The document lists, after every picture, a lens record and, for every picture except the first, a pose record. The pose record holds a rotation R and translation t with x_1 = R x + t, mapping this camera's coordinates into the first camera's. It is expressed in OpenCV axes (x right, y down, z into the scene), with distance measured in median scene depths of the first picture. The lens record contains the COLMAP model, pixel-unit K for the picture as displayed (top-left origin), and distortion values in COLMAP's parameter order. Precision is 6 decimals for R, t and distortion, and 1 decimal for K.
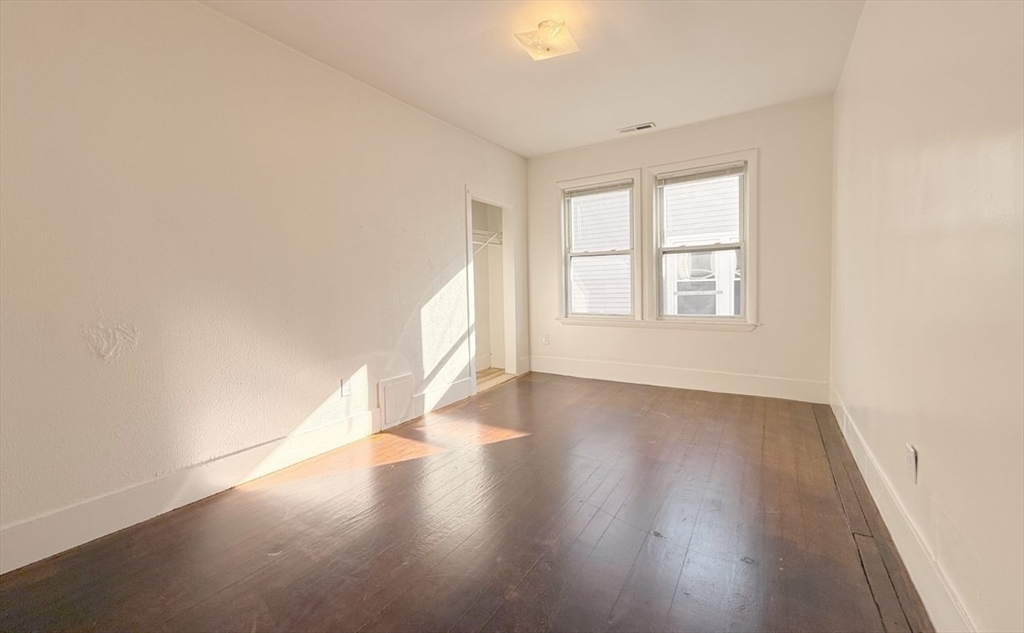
lens RADIAL K [[409.1, 0, 514.1], [0, 409.1, 303.8], [0, 0, 1]] dist [-0.001597, -0.000048]
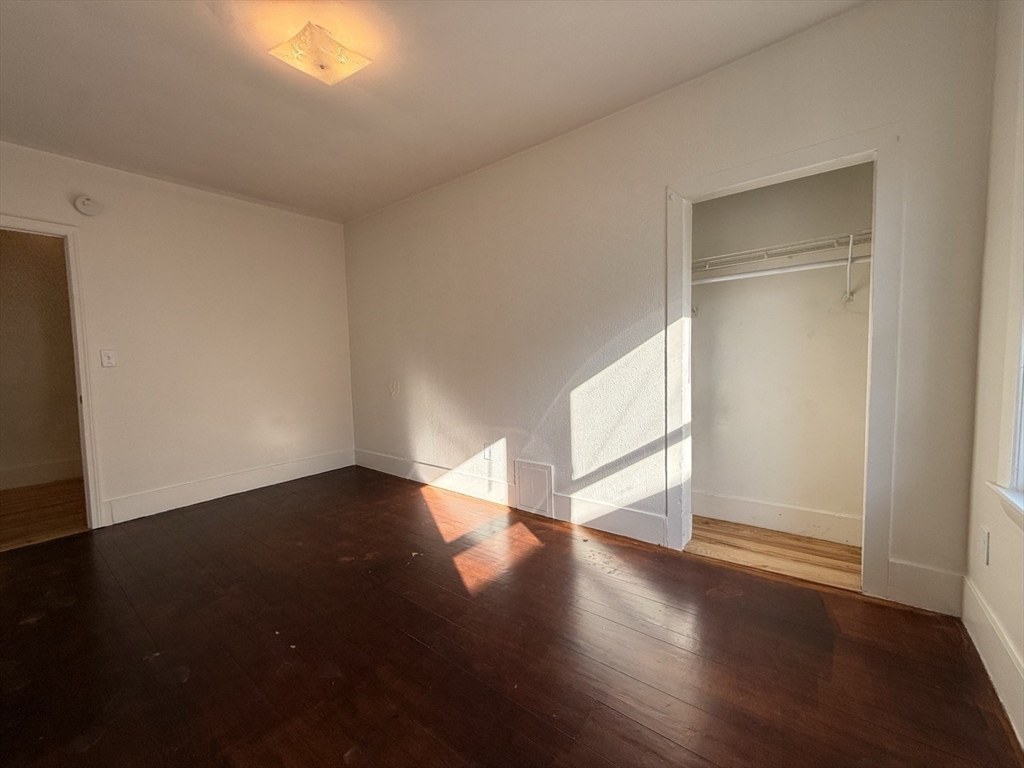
lens RADIAL K [[406.4, 0, 510.2], [0, 406.4, 383.2], [0, 0, 1]] dist [0.000883, 0.000110]
pose [[-0.108945, 0.087280, -0.990209, 0.472160], [-0.013358, 0.995919, 0.089253, -0.061125], [0.993958, 0.022951, -0.107335, 0.809022]]
